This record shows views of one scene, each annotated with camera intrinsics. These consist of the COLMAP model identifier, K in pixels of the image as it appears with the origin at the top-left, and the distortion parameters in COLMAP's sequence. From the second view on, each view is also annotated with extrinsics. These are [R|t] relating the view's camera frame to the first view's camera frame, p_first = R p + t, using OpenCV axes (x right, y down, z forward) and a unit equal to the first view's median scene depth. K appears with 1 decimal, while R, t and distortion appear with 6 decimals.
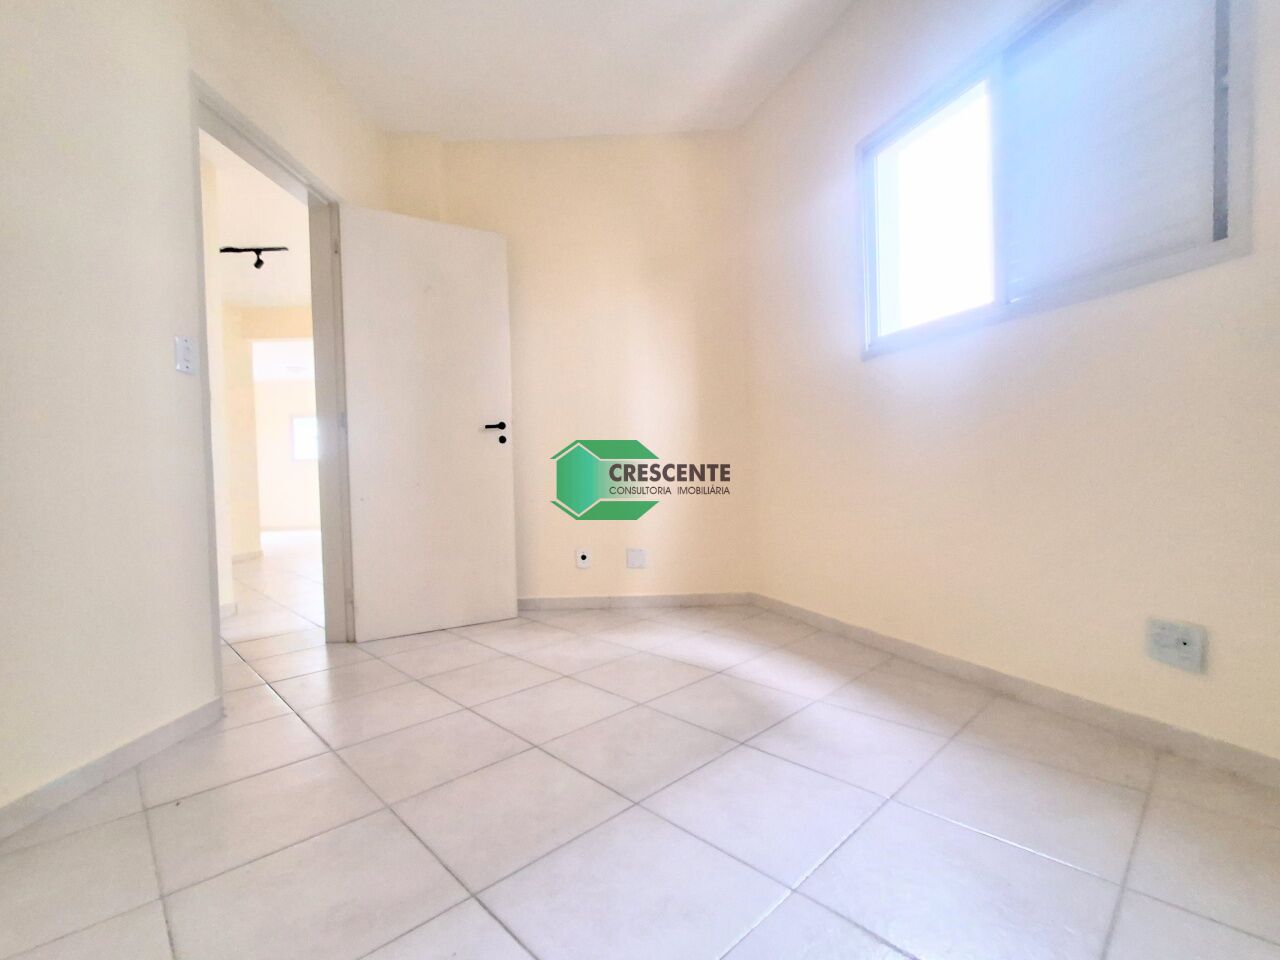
lens RADIAL K [[589.3, 0, 637.5], [0, 589.3, 482.2], [0, 0, 1]] dist [-0.017320, 0.011711]
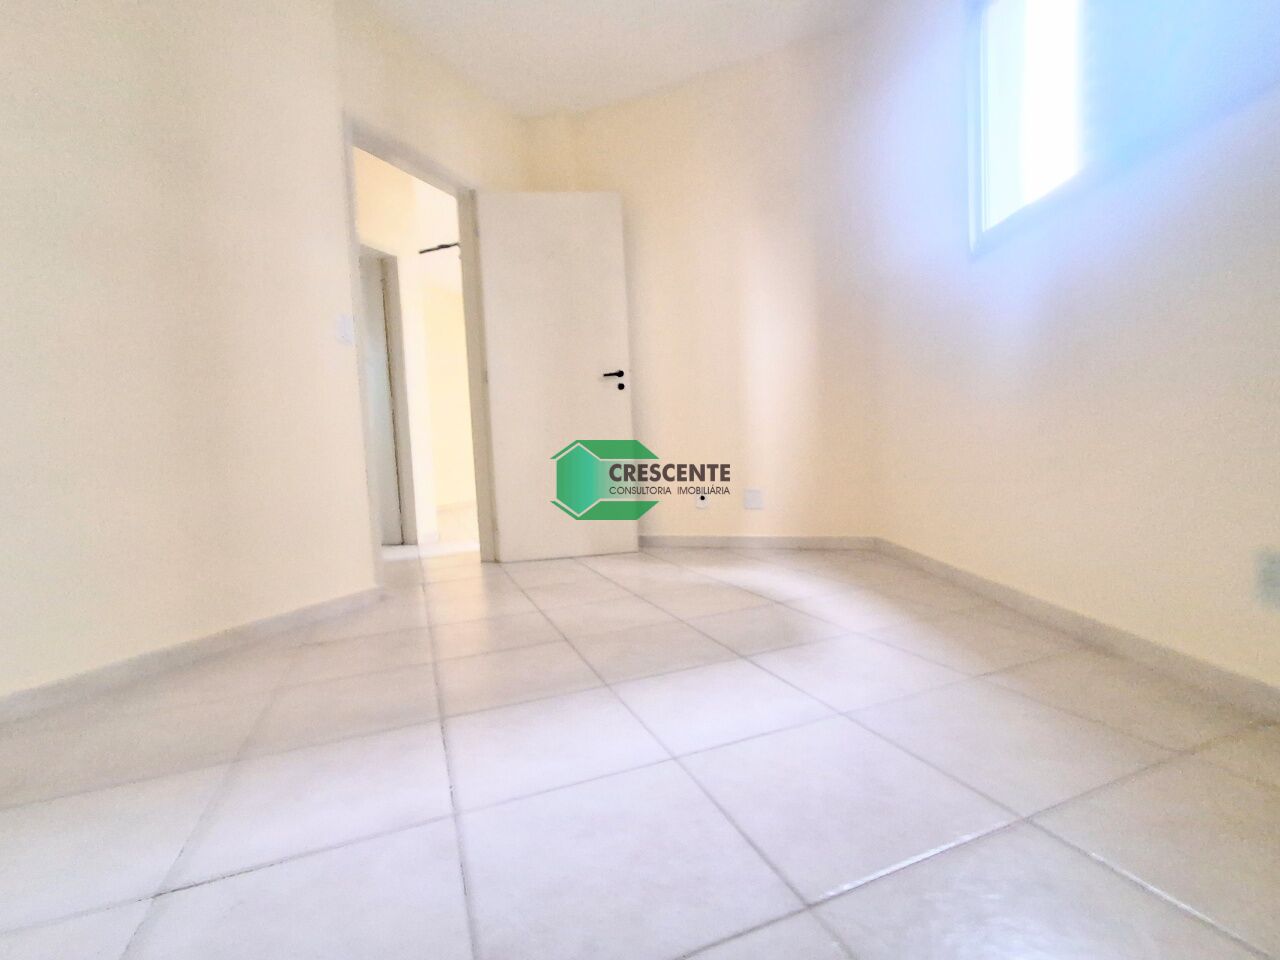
lens RADIAL K [[589.3, 0, 614.3], [0, 589.3, 476.8], [0, 0, 1]] dist [-0.017320, 0.011711]
pose [[0.920771, -0.001875, -0.390098, 0.189114], [0.024505, 0.998292, 0.053040, 0.036417], [0.389332, -0.058397, 0.919244, -0.004615]]
